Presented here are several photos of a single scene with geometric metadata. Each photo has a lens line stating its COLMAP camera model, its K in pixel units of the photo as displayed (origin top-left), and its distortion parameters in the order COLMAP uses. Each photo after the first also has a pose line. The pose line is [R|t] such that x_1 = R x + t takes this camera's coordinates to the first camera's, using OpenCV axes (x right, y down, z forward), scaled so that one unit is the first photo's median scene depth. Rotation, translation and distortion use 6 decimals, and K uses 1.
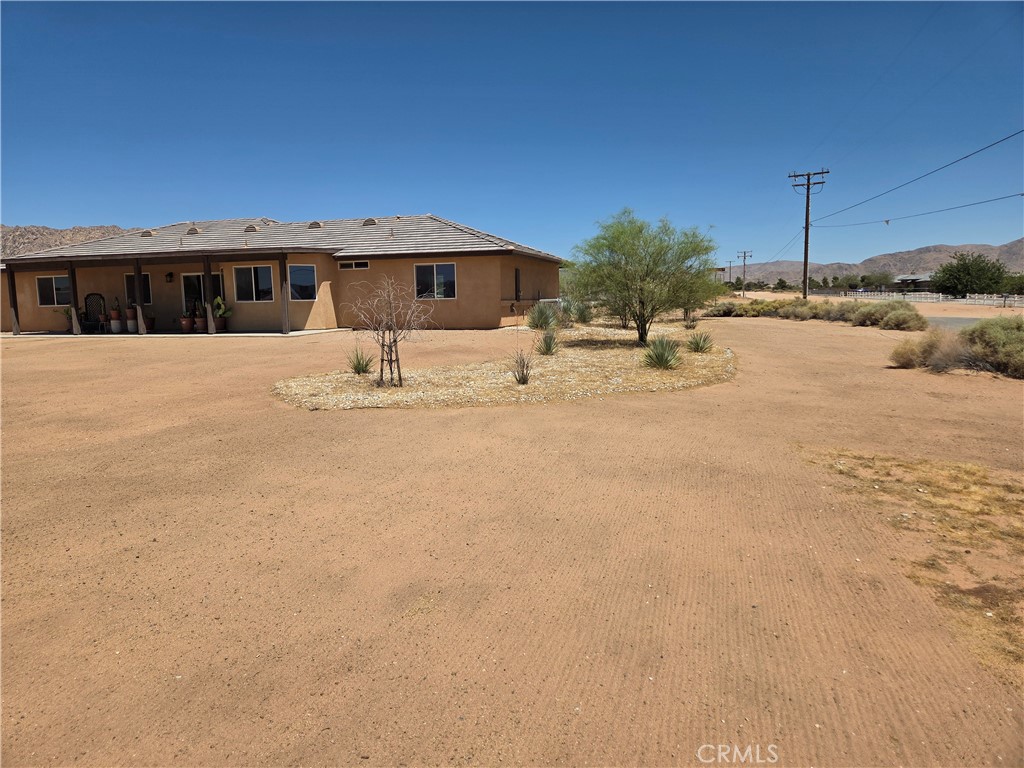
lens RADIAL K [[681.6, 0, 512.0], [0, 681.6, 384.0], [0, 0, 1]] dist [0.005842, 0.001809]
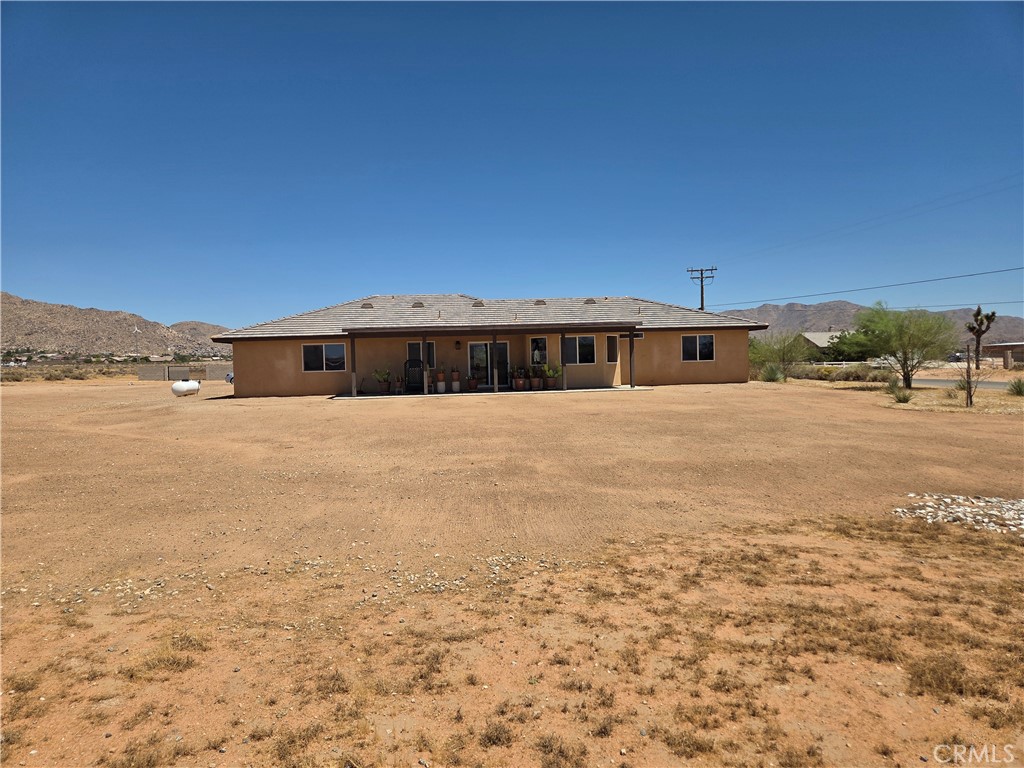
lens RADIAL K [[681.6, 0, 512.0], [0, 681.6, 384.0], [0, 0, 1]] dist [0.005842, 0.001809]
pose [[0.938872, -0.016467, 0.343872, -0.862080], [0.054438, 0.993390, -0.101061, 0.031550], [-0.339935, 0.113603, 0.933562, -0.101033]]
